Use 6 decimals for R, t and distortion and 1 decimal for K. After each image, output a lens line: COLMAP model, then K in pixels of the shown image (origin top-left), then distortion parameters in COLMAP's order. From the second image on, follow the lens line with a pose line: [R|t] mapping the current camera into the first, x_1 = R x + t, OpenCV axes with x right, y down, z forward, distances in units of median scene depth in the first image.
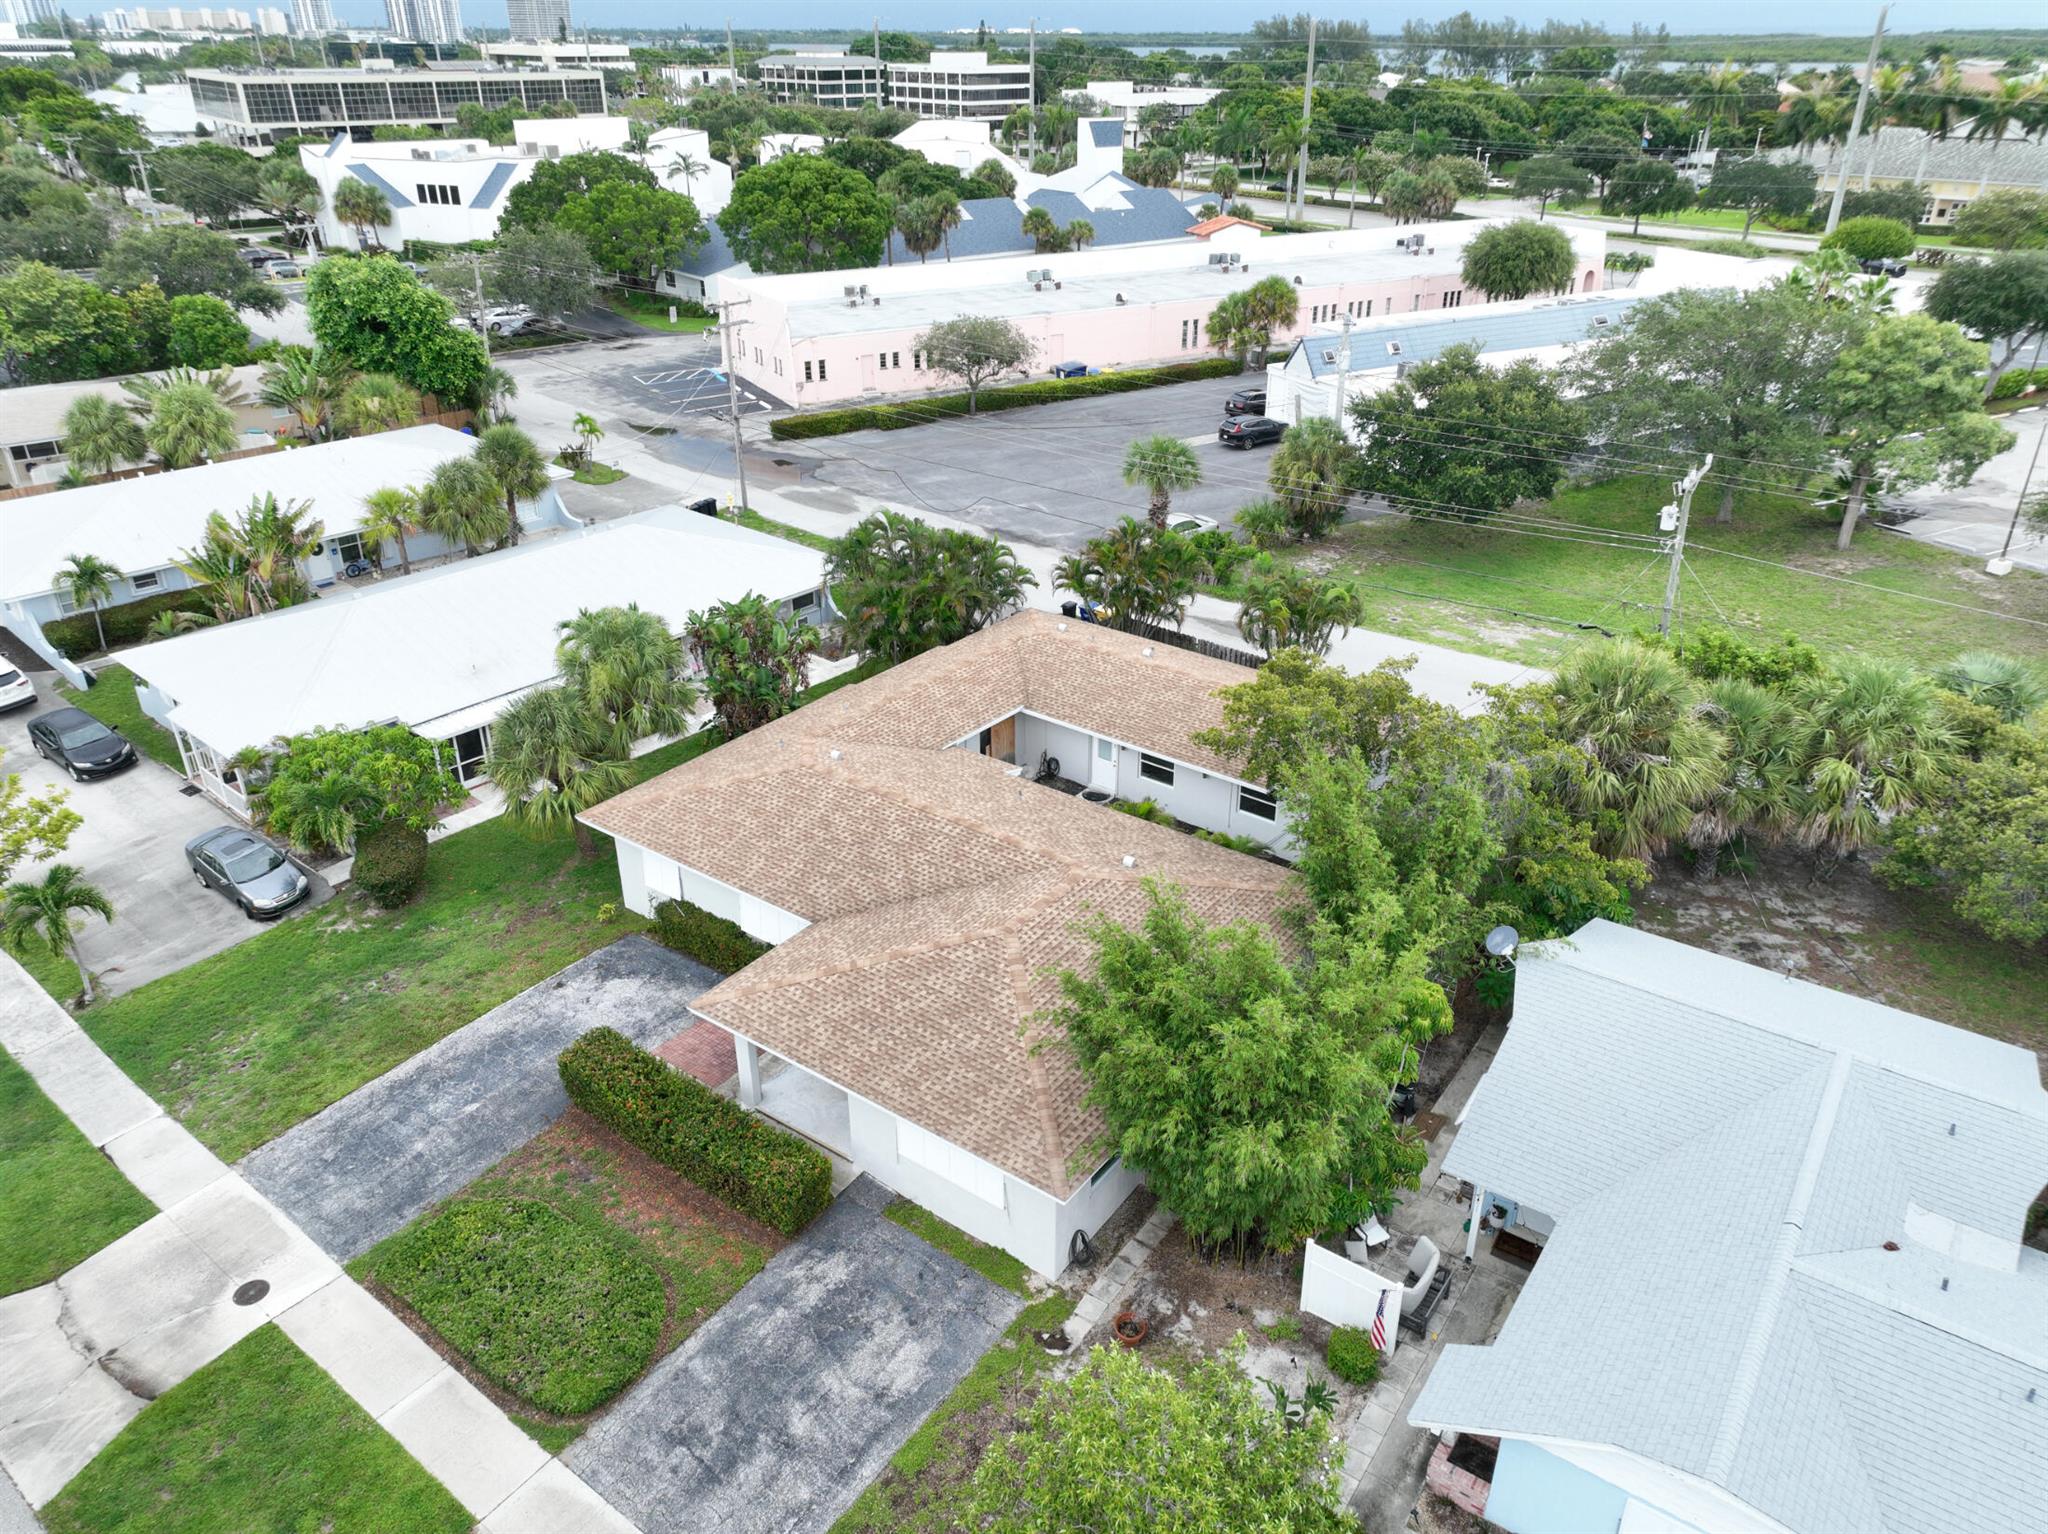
lens RADIAL K [[1438.2, 0, 1024.0], [0, 1438.2, 767.0], [0, 0, 1]] dist [-0.004208, 0.024698]
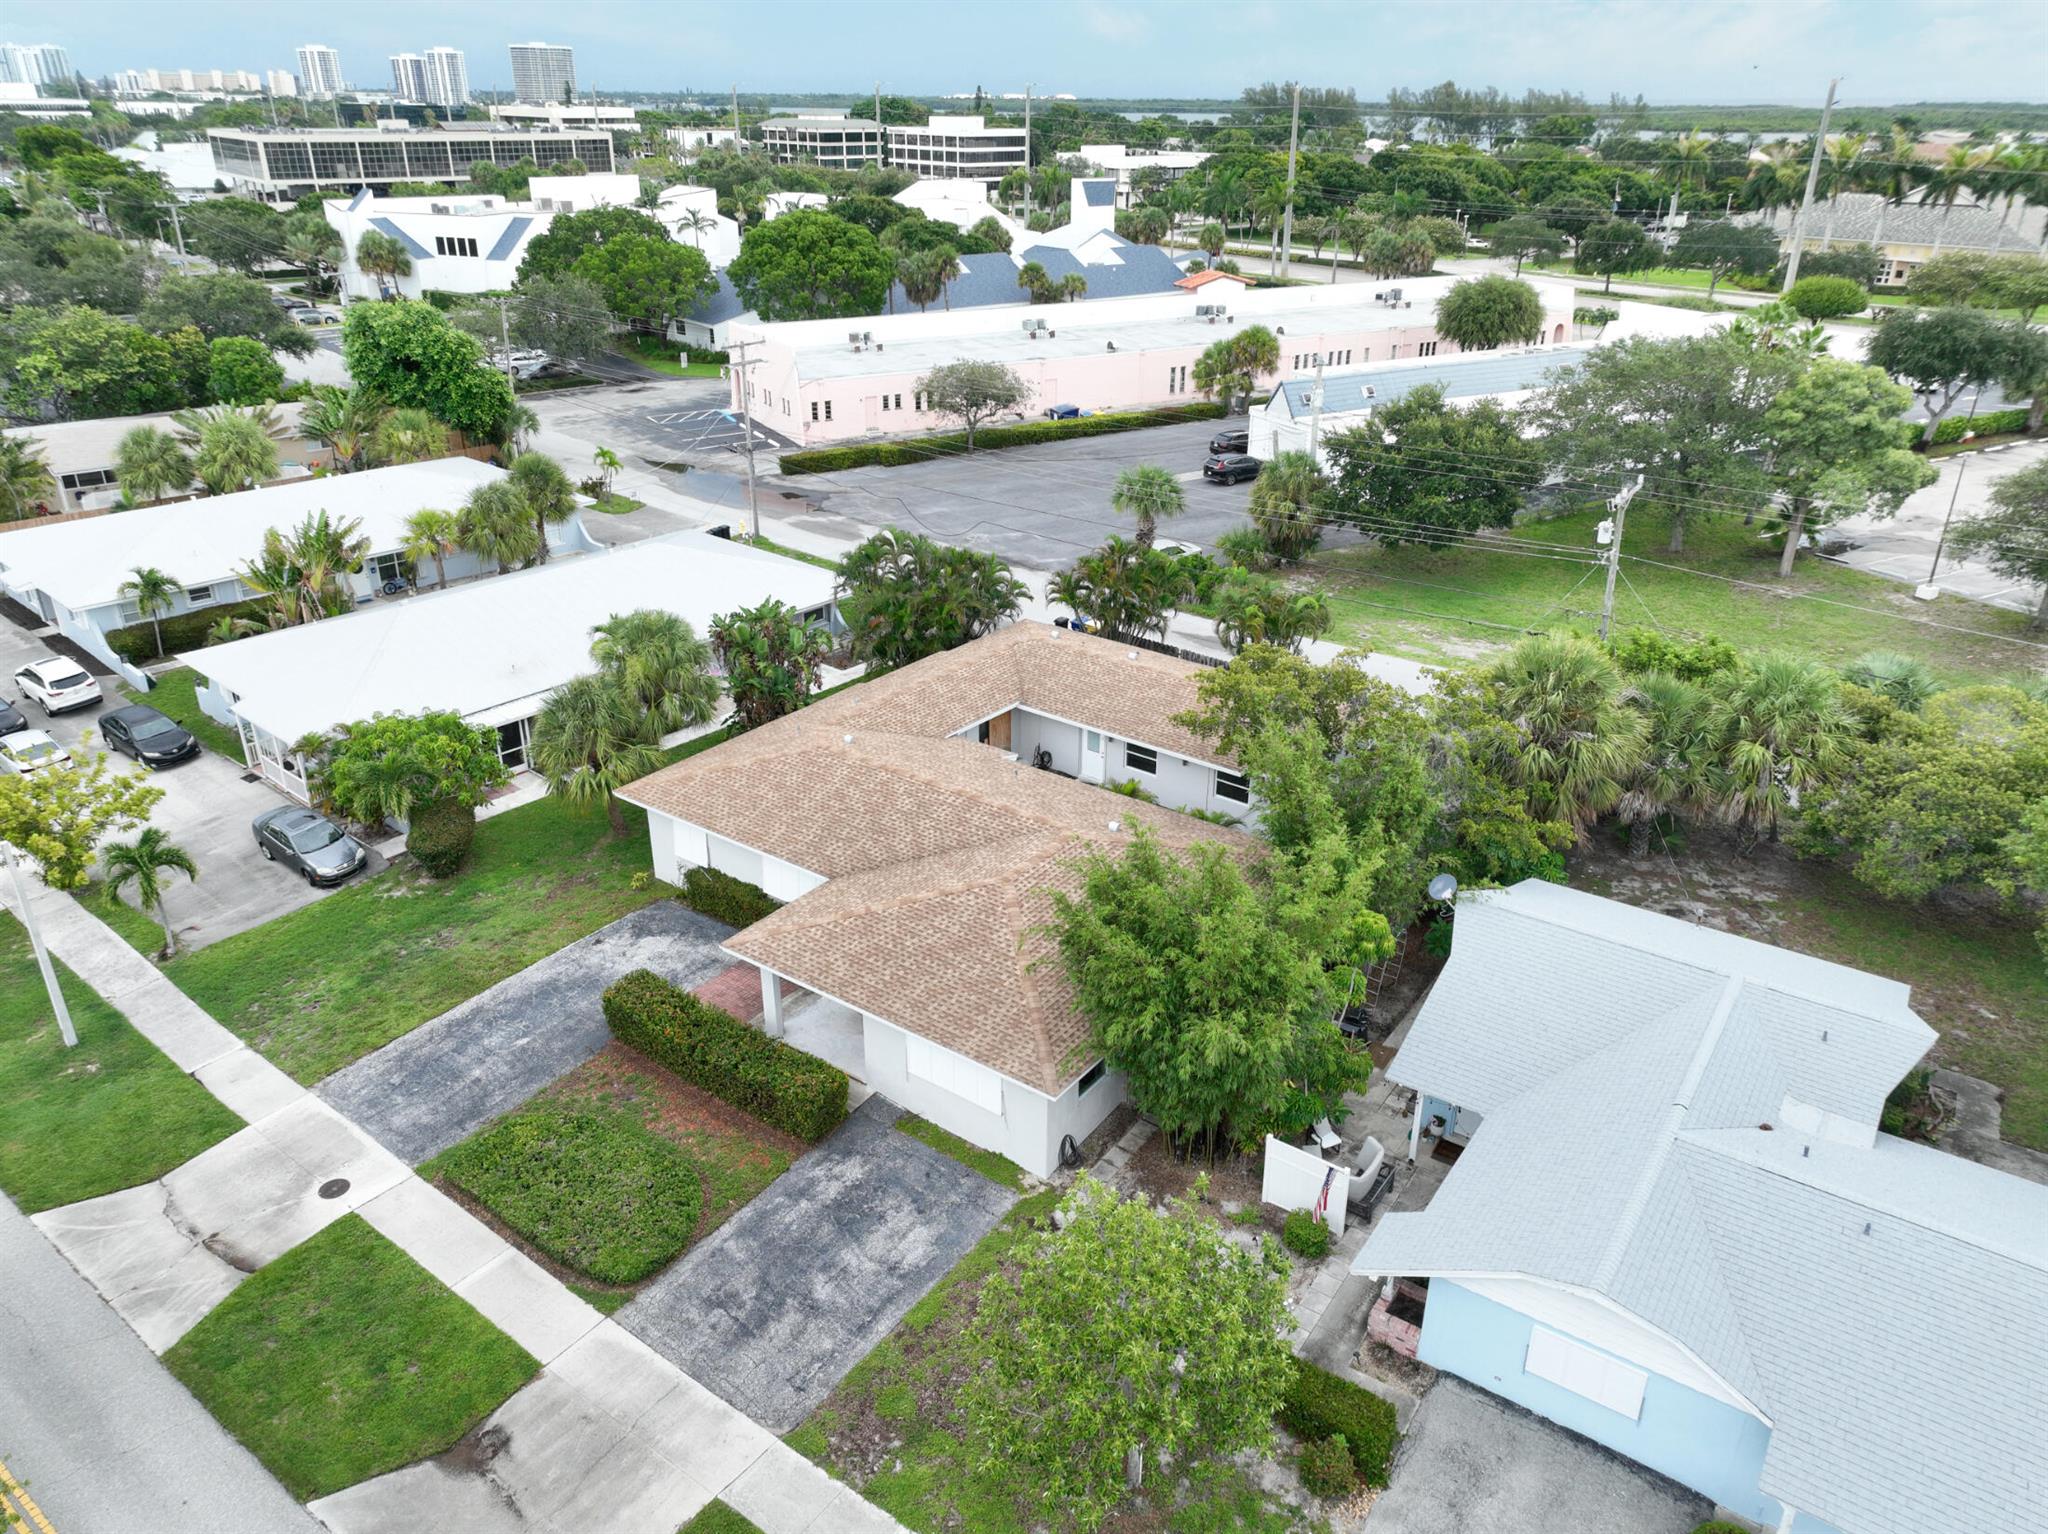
lens RADIAL K [[1438.2, 0, 1024.0], [0, 1438.2, 767.0], [0, 0, 1]] dist [-0.004208, 0.024698]
pose [[0.999979, 0.004161, 0.005064, -0.001474], [-0.003972, 0.999317, -0.036747, 0.034985], [-0.005214, 0.036726, 0.999312, -0.066612]]
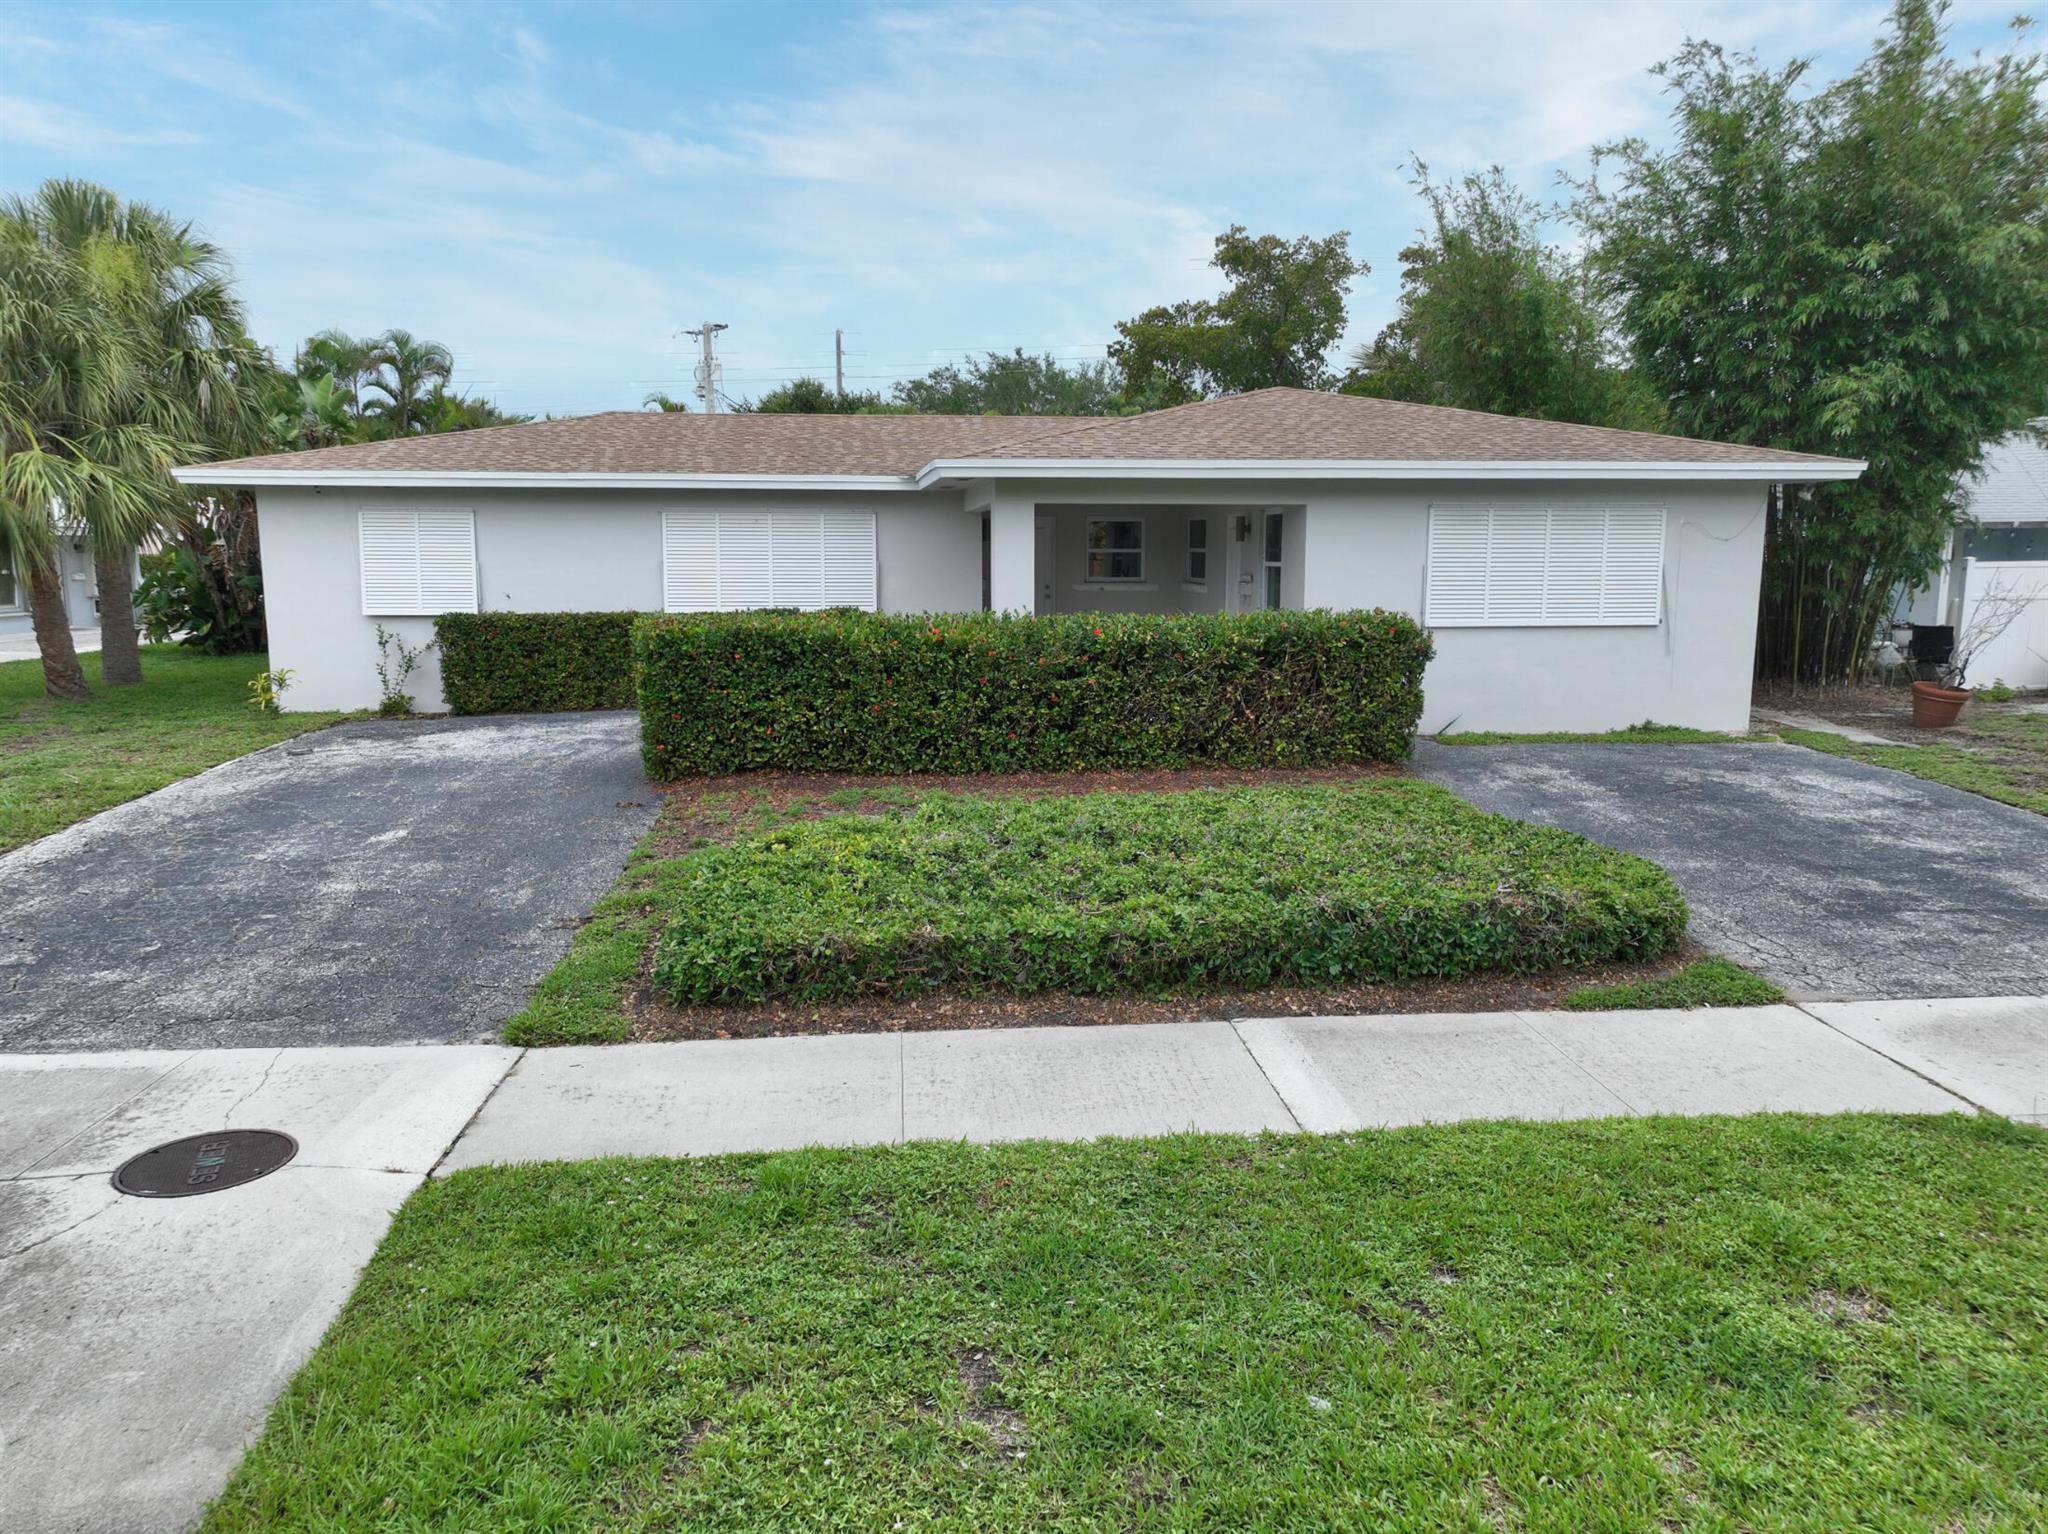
lens RADIAL K [[1438.2, 0, 1024.0], [0, 1438.2, 767.0], [0, 0, 1]] dist [-0.004208, 0.024698]
pose [[0.727359, -0.098739, 0.679117, -0.277044], [0.311518, 0.929268, -0.198537, 0.184690], [-0.611478, 0.355965, 0.706671, 0.360076]]
